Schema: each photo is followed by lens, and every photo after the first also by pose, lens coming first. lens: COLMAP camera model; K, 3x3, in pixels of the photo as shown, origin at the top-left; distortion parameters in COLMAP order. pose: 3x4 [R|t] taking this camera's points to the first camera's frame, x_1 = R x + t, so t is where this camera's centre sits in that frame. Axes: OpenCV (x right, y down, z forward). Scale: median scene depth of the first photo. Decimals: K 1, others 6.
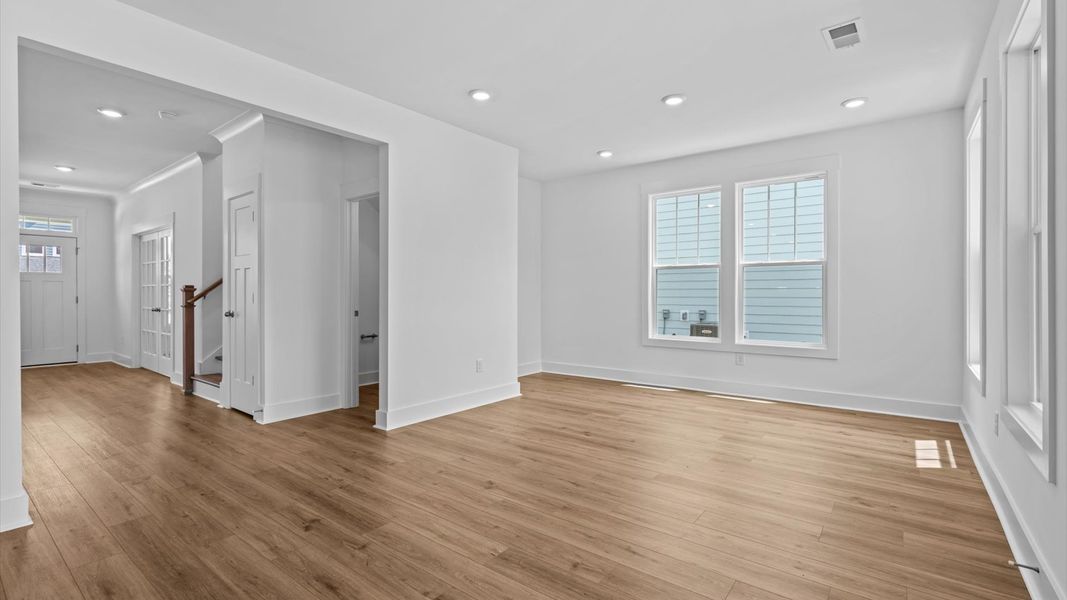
lens RADIAL K [[480.0, 0, 536.5], [0, 480.0, 294.4], [0, 0, 1]] dist [-0.000295, -0.000658]
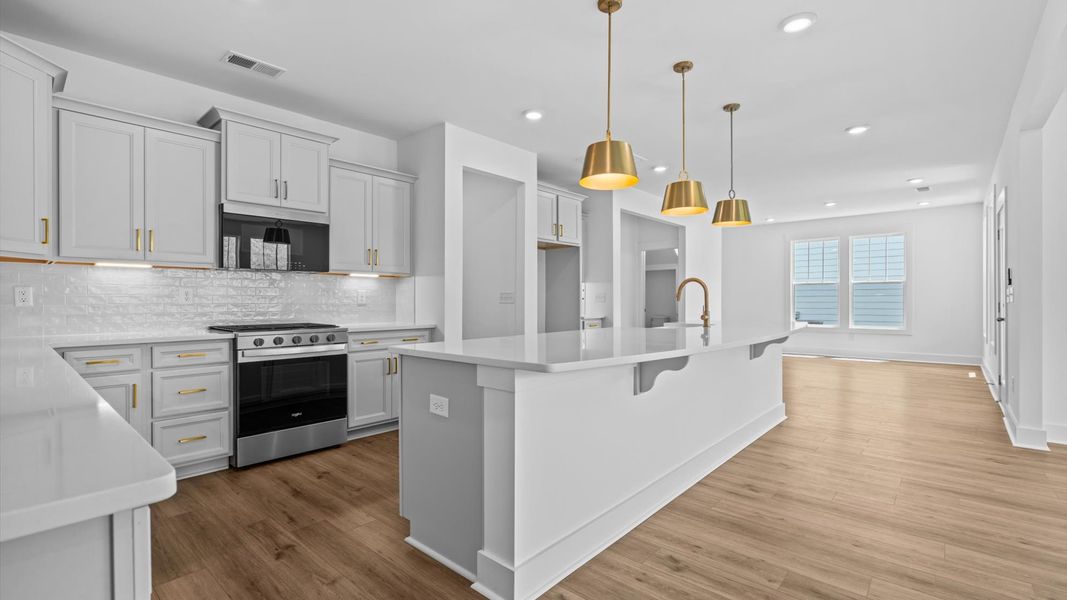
lens RADIAL K [[480.0, 0, 529.4], [0, 480.0, 302.8], [0, 0, 1]] dist [-0.000295, -0.000658]
pose [[0.997635, -0.000623, -0.068734, -0.630208], [0.000781, 0.999997, 0.002267, 0.005907], [0.068733, -0.002316, 0.997632, -0.828735]]
